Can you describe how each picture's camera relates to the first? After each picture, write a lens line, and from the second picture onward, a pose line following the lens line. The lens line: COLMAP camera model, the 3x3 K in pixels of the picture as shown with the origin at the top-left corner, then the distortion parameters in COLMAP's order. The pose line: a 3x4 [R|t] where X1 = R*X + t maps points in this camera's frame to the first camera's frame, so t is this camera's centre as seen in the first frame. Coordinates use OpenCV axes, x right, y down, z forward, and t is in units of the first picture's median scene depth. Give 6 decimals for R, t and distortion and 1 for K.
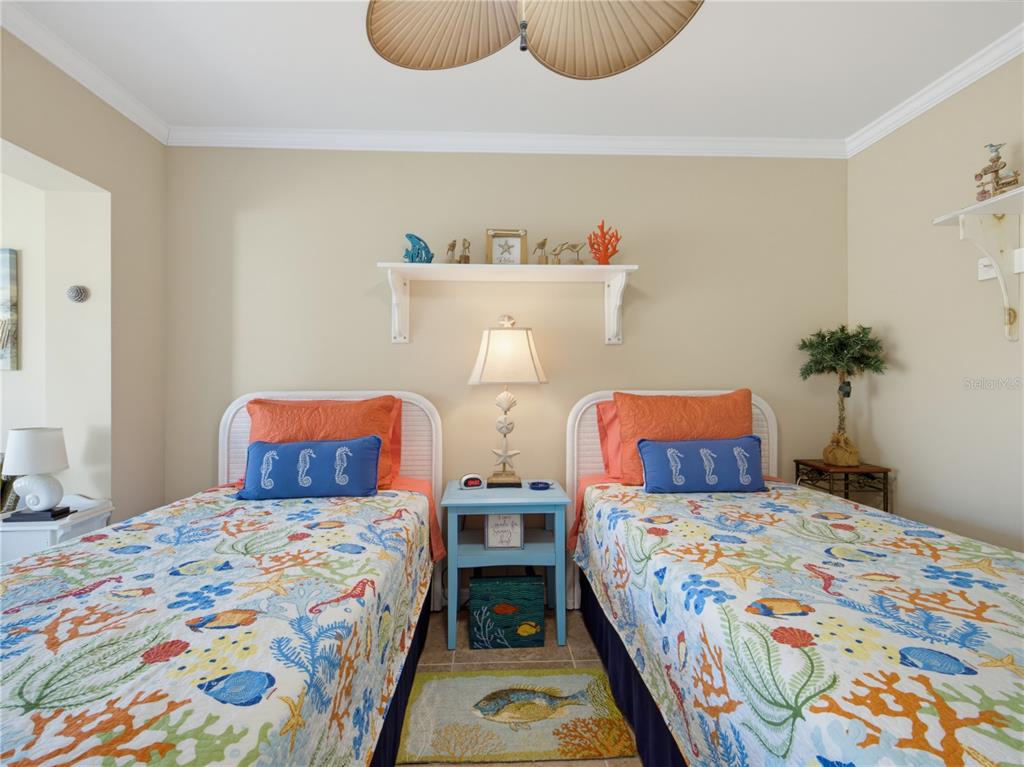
lens RADIAL K [[474.8, 0, 511.8], [0, 474.8, 381.1], [0, 0, 1]] dist [0.009006, -0.003286]
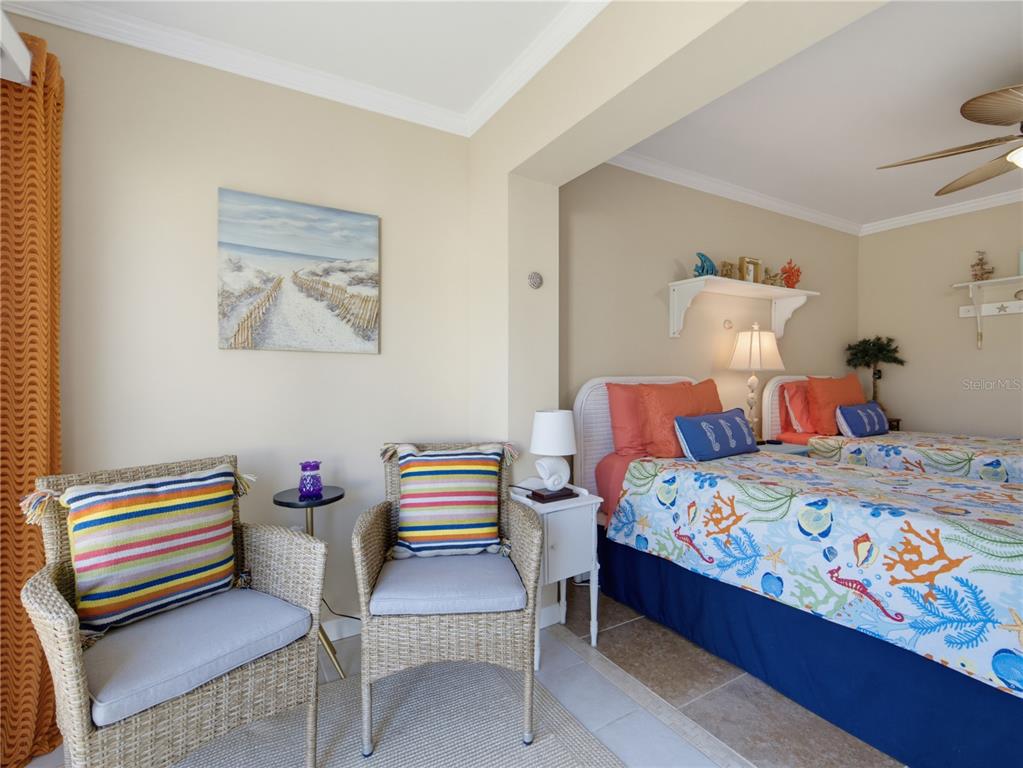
lens RADIAL K [[474.4, 0, 519.7], [0, 474.4, 379.6], [0, 0, 1]] dist [0.009006, -0.003286]
pose [[0.882926, -0.005966, 0.469475, -1.234195], [-0.000091, 0.999917, 0.012878, 0.014523], [-0.469513, -0.011413, 0.882852, 0.096464]]
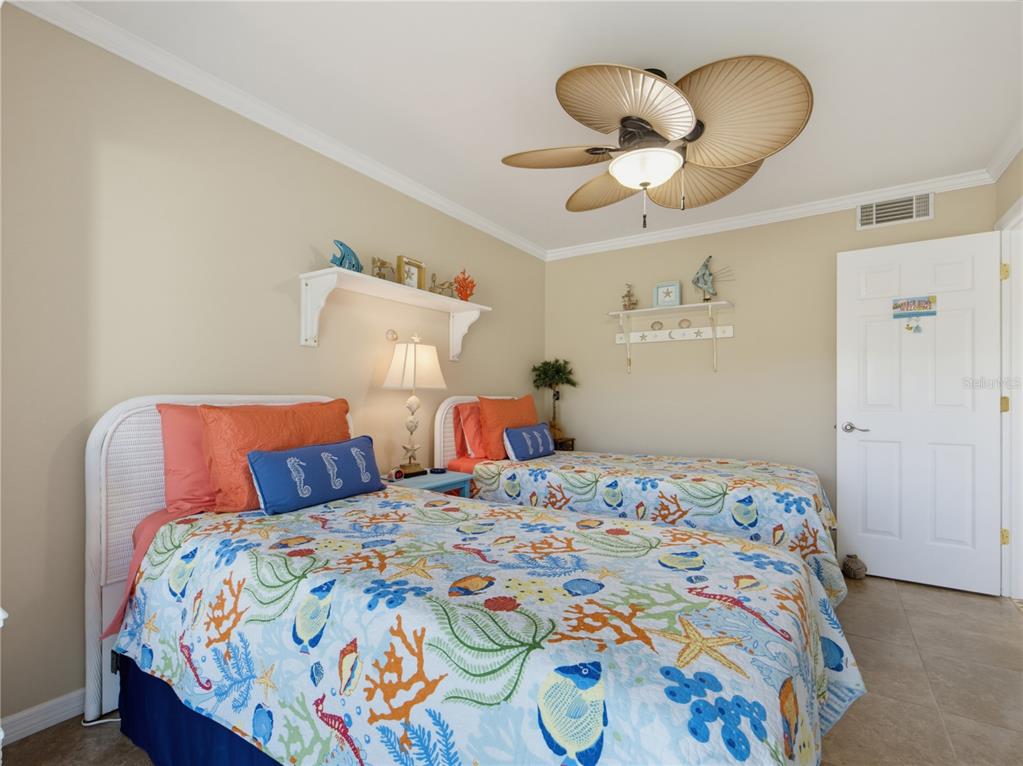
lens RADIAL K [[474.4, 0, 515.5], [0, 474.4, 399.5], [0, 0, 1]] dist [0.009006, -0.003286]
pose [[0.589163, -0.001664, 0.808012, -0.806471], [-0.008480, 0.999930, 0.008242, 0.018501], [-0.807969, -0.011708, 0.589108, 0.090446]]
